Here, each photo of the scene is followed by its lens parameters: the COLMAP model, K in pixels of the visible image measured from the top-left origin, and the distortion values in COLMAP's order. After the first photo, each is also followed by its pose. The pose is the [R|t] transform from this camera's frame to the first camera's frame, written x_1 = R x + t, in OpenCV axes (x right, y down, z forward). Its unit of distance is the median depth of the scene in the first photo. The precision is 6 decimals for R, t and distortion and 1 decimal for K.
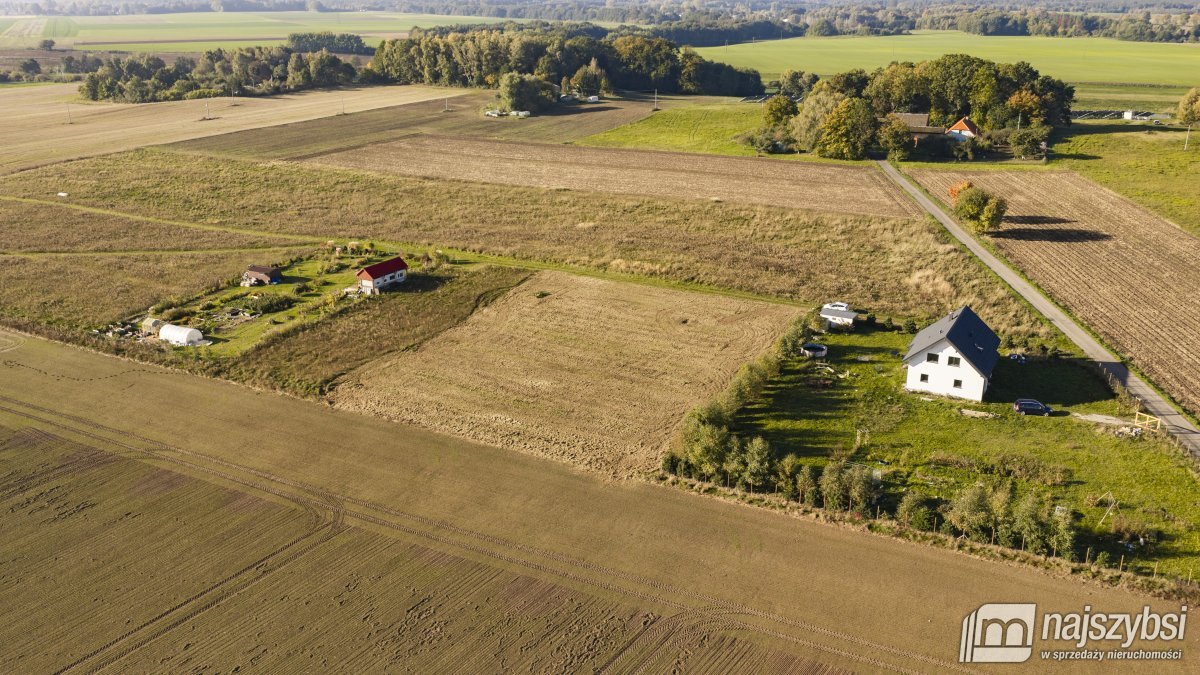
lens RADIAL K [[986.2, 0, 602.9], [0, 986.2, 344.4], [0, 0, 1]] dist [0.018182, -0.047152]
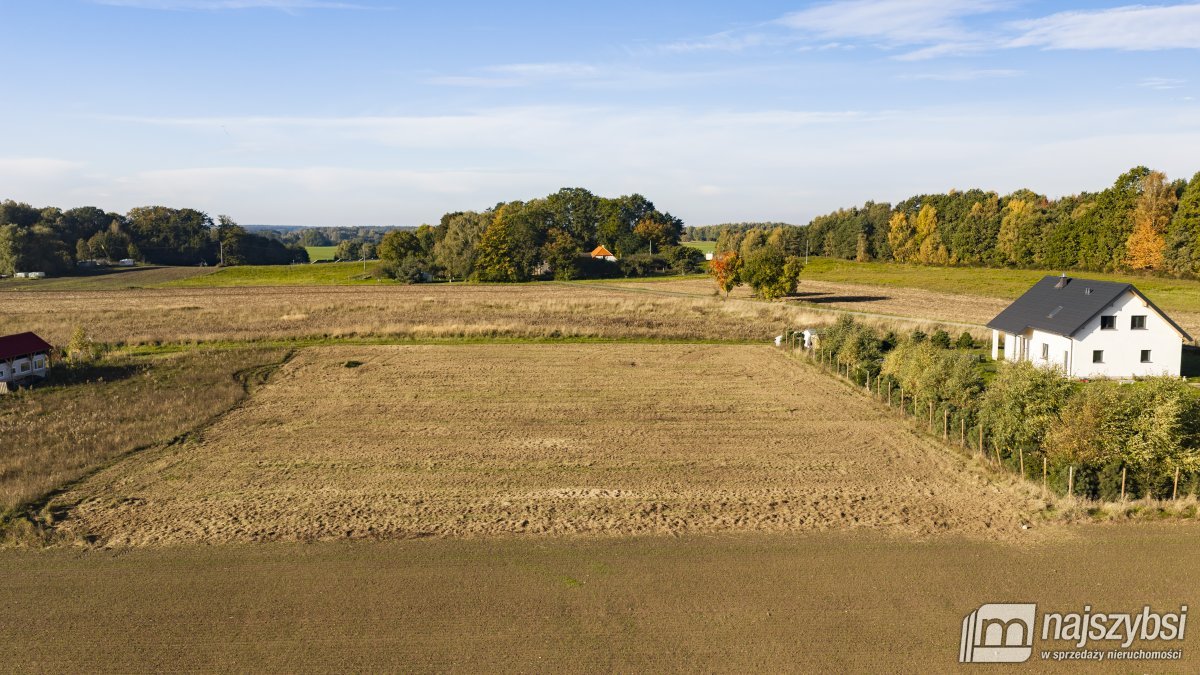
lens RADIAL K [[986.2, 0, 602.9], [0, 986.2, 344.4], [0, 0, 1]] dist [0.018182, -0.047152]
pose [[0.861530, -0.060468, 0.504093, -0.212623], [0.175092, 0.967356, -0.183206, 0.064682], [-0.476560, 0.246100, 0.843994, 0.431870]]
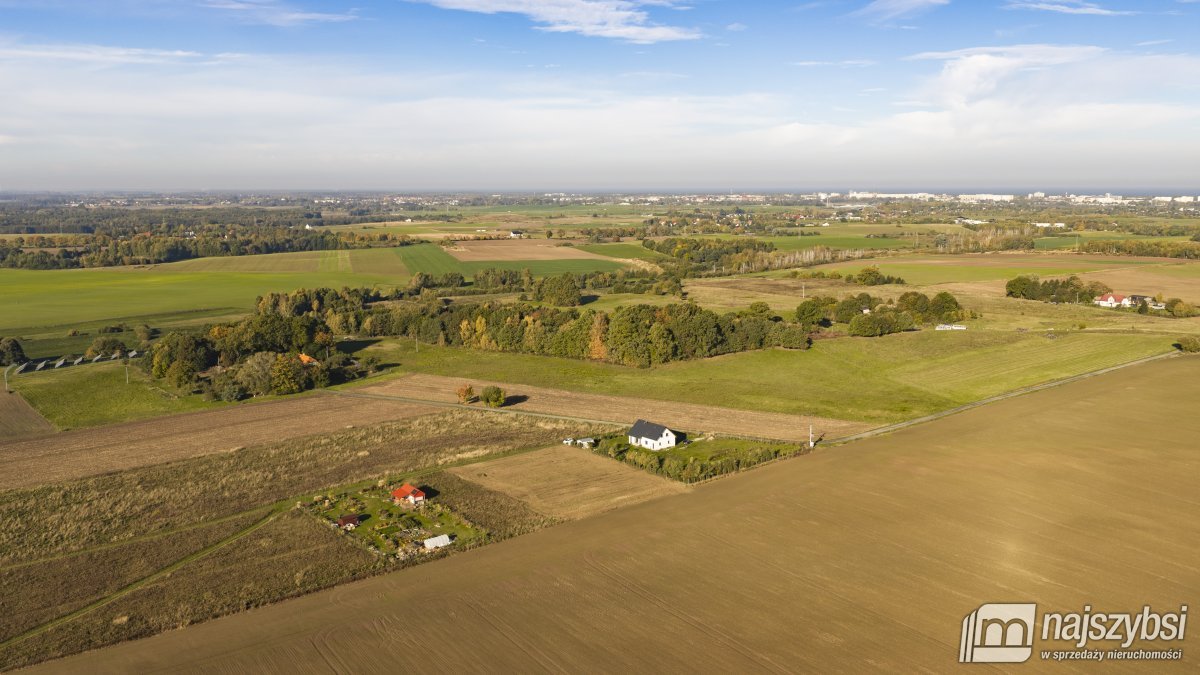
lens RADIAL K [[986.2, 0, 602.9], [0, 986.2, 344.4], [0, 0, 1]] dist [0.018182, -0.047152]
pose [[0.377908, -0.143582, 0.914642, -1.609453], [0.314389, 0.949102, 0.019094, -0.241947], [-0.870830, 0.280337, 0.403814, -0.040396]]
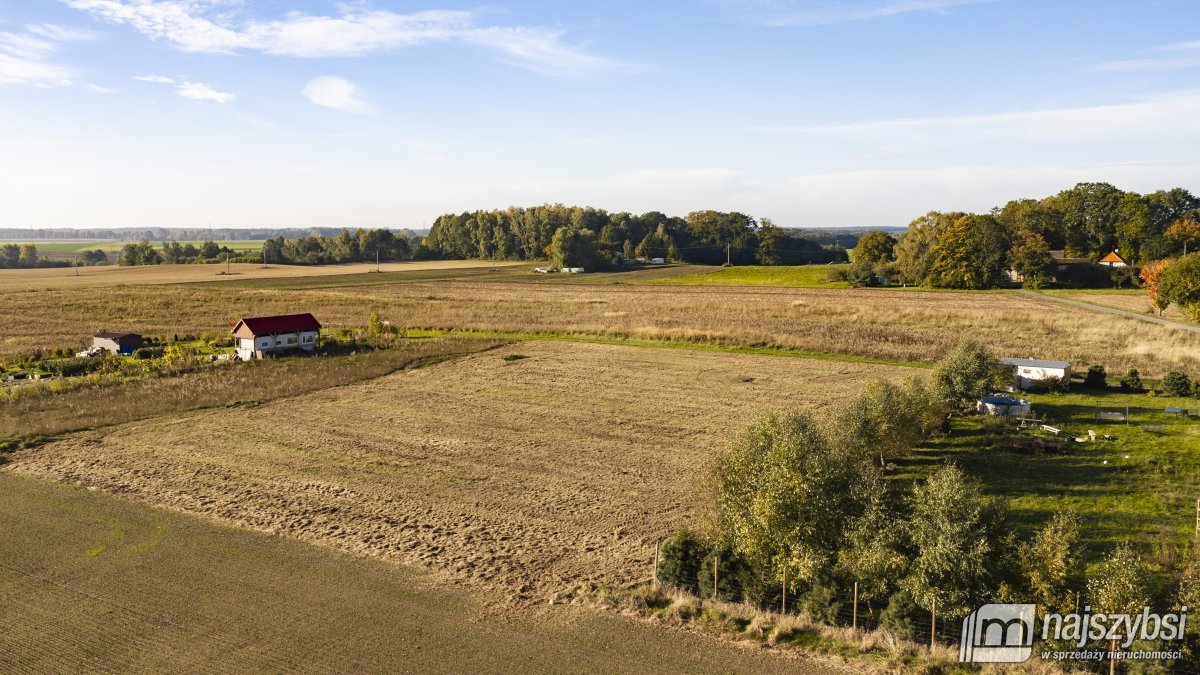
lens RADIAL K [[986.2, 0, 602.9], [0, 986.2, 344.4], [0, 0, 1]] dist [0.018182, -0.047152]
pose [[0.996320, 0.006807, -0.085439, 0.042942], [-0.026501, 0.972458, -0.231569, 0.078153], [0.081509, 0.232981, 0.969059, 0.393303]]
